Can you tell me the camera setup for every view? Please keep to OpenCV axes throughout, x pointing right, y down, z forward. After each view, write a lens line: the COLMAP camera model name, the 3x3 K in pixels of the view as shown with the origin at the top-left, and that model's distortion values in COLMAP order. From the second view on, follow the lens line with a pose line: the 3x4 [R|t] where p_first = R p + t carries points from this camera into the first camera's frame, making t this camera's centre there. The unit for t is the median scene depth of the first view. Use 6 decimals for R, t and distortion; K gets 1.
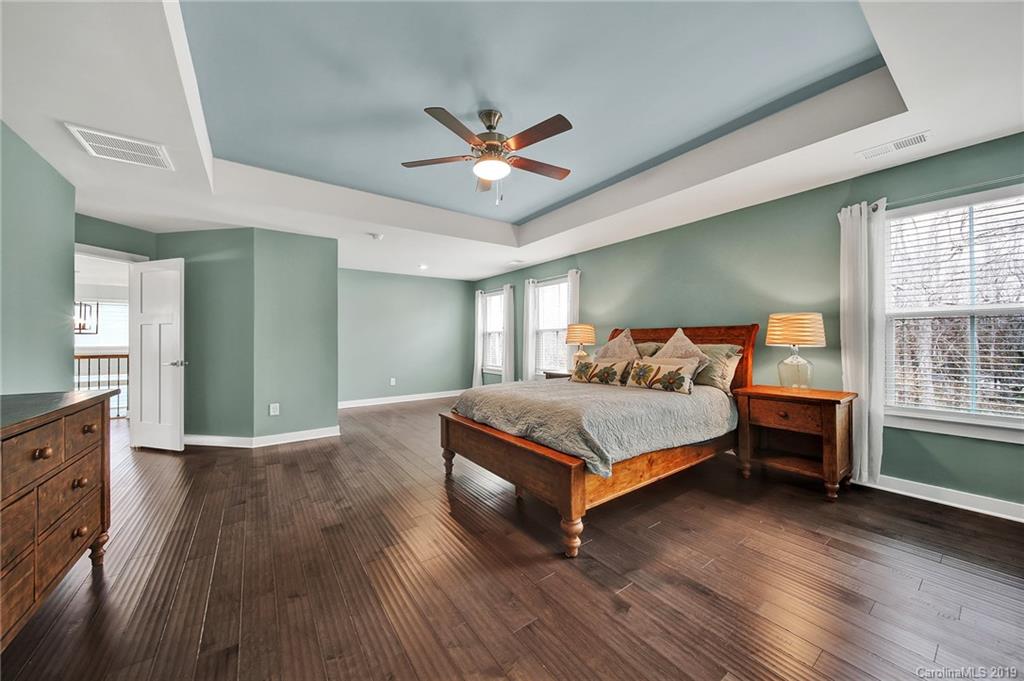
lens RADIAL K [[359.9, 0, 514.0], [0, 359.9, 338.0], [0, 0, 1]] dist [-0.000311, -0.000856]
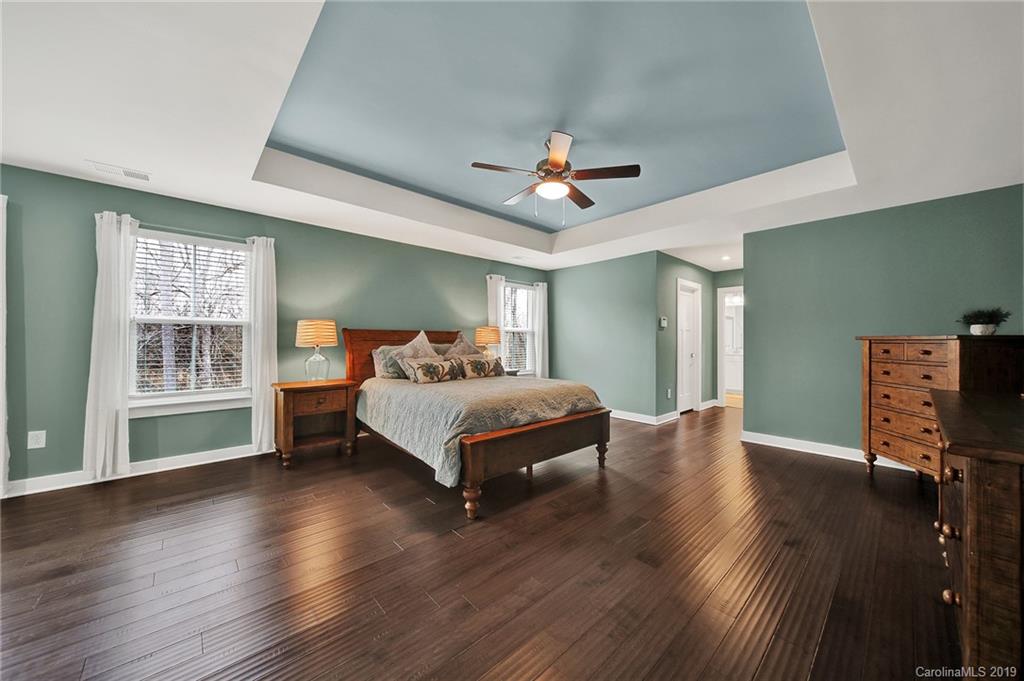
lens RADIAL K [[359.9, 0, 513.3], [0, 359.9, 342.5], [0, 0, 1]] dist [-0.000311, -0.000856]
pose [[-0.130202, -0.002589, 0.991484, -0.870510], [-0.013337, 0.999911, 0.000859, 0.006139], [-0.991398, -0.013112, -0.130225, 0.941611]]
